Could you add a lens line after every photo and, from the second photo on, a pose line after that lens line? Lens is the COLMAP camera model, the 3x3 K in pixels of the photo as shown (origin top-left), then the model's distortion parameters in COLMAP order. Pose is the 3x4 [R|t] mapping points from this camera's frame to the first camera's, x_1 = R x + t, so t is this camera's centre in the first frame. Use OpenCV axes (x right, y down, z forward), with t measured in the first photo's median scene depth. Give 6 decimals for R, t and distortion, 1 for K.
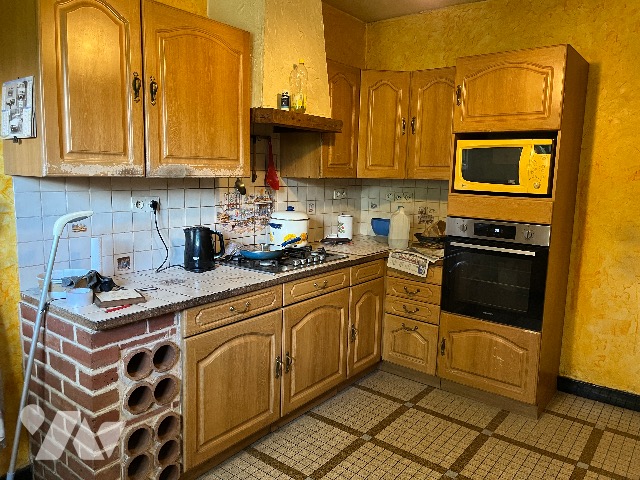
lens RADIAL K [[489.5, 0, 321.8], [0, 489.5, 234.4], [0, 0, 1]] dist [0.048304, -0.062044]
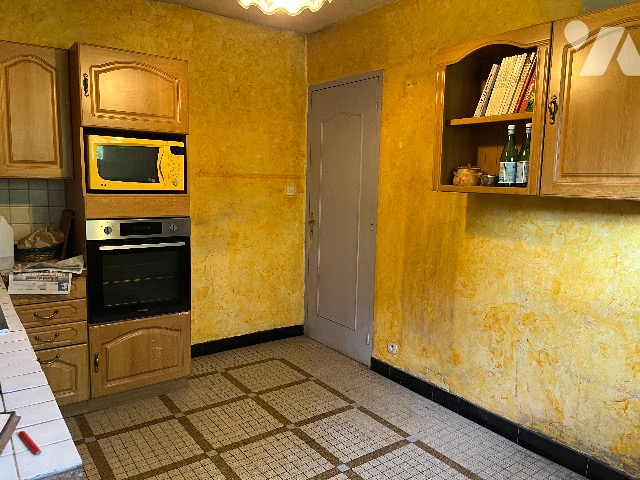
lens RADIAL K [[489.5, 0, 321.8], [0, 489.5, 242.3], [0, 0, 1]] dist [0.048304, -0.062044]
pose [[0.281938, -0.144352, 0.948511, -0.500414], [0.111724, 0.986831, 0.116975, -0.055226], [-0.952905, 0.072992, 0.294353, 0.338196]]
